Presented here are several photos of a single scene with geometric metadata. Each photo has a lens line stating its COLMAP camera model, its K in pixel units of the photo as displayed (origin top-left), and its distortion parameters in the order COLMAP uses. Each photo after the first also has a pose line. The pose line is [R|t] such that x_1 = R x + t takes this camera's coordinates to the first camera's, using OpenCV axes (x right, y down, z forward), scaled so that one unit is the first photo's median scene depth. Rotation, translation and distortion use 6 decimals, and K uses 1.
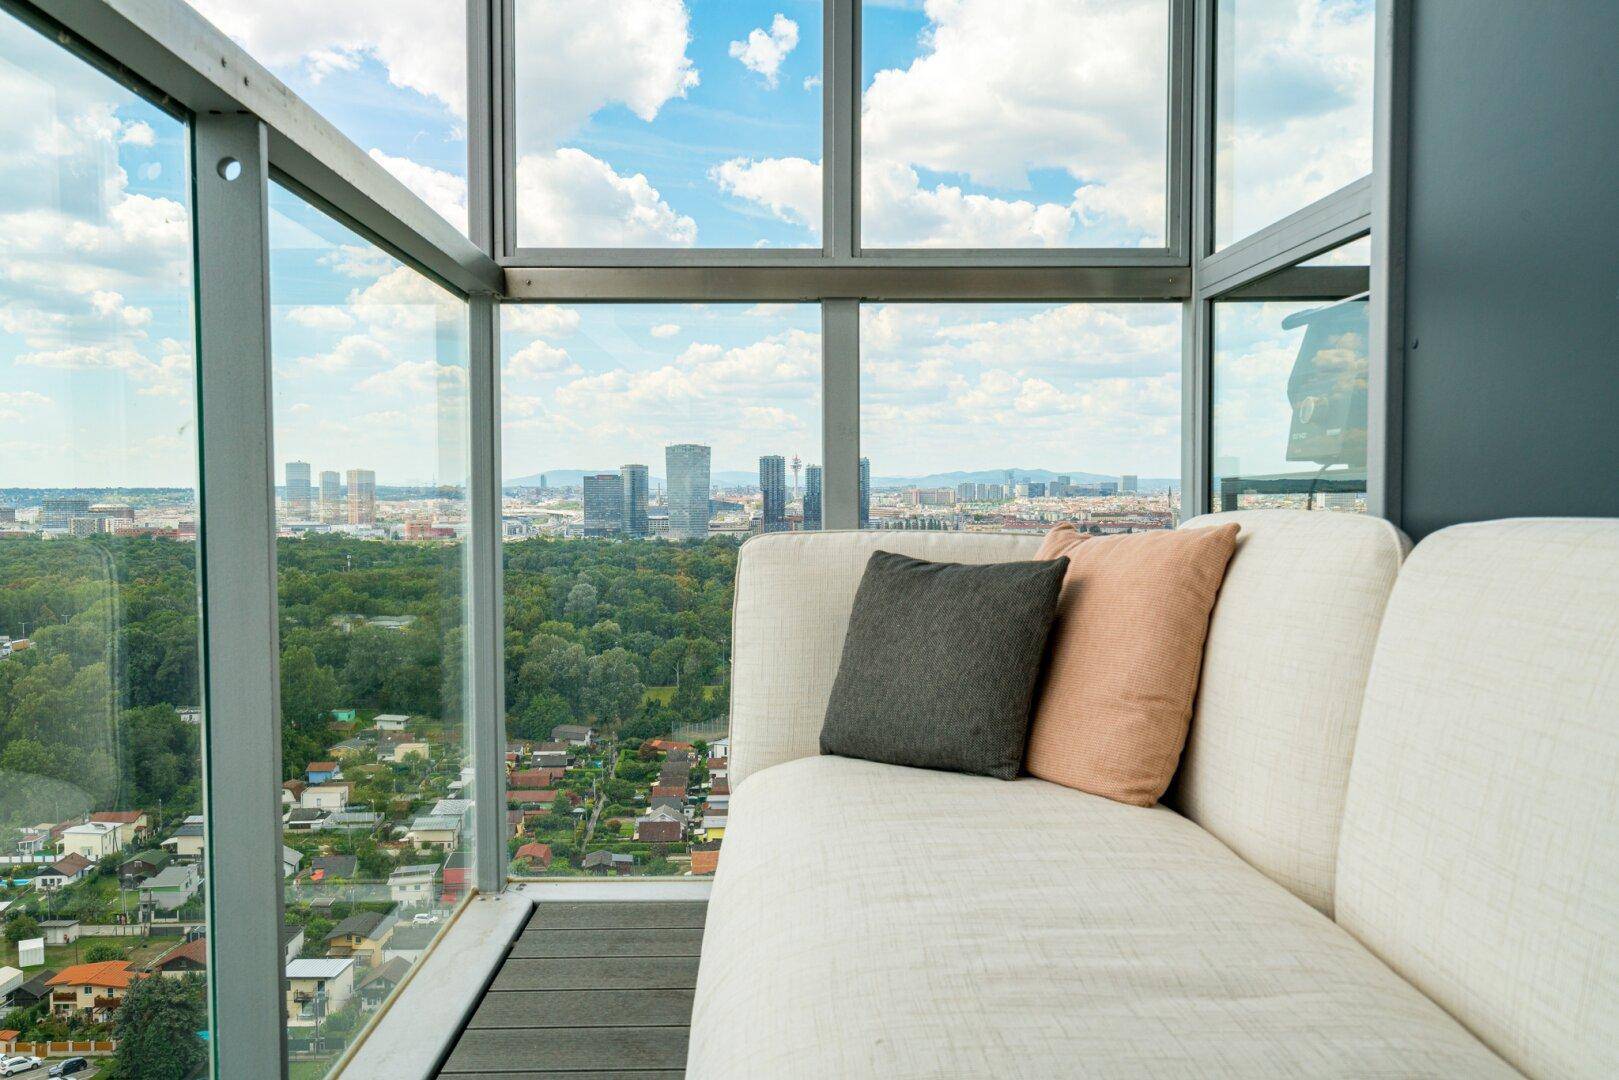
lens RADIAL K [[1381.1, 0, 809.5], [0, 1381.1, 540.0], [0, 0, 1]] dist [-0.002723, -0.006325]
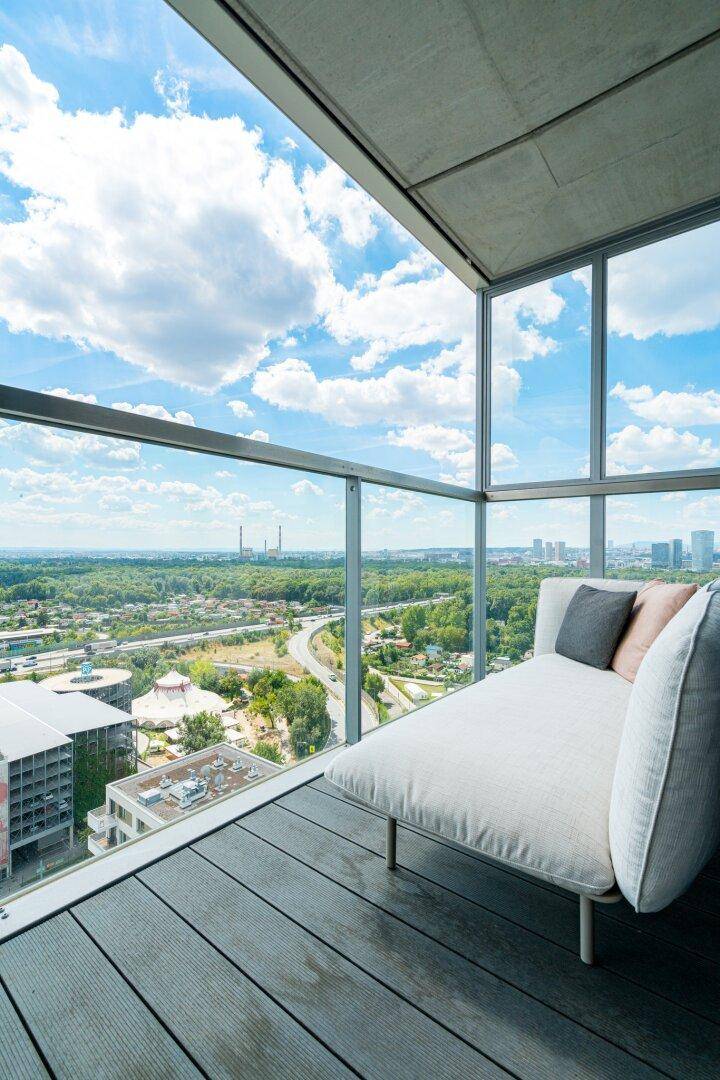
lens RADIAL K [[485.4, 0, 377.2], [0, 485.4, 543.6], [0, 0, 1]] dist [0.010374, -0.000478]
pose [[0.779803, 0.001324, -0.626024, 0.296401], [-0.030211, 0.998912, -0.035520, -0.025361], [0.625296, 0.046612, 0.778995, -0.055898]]
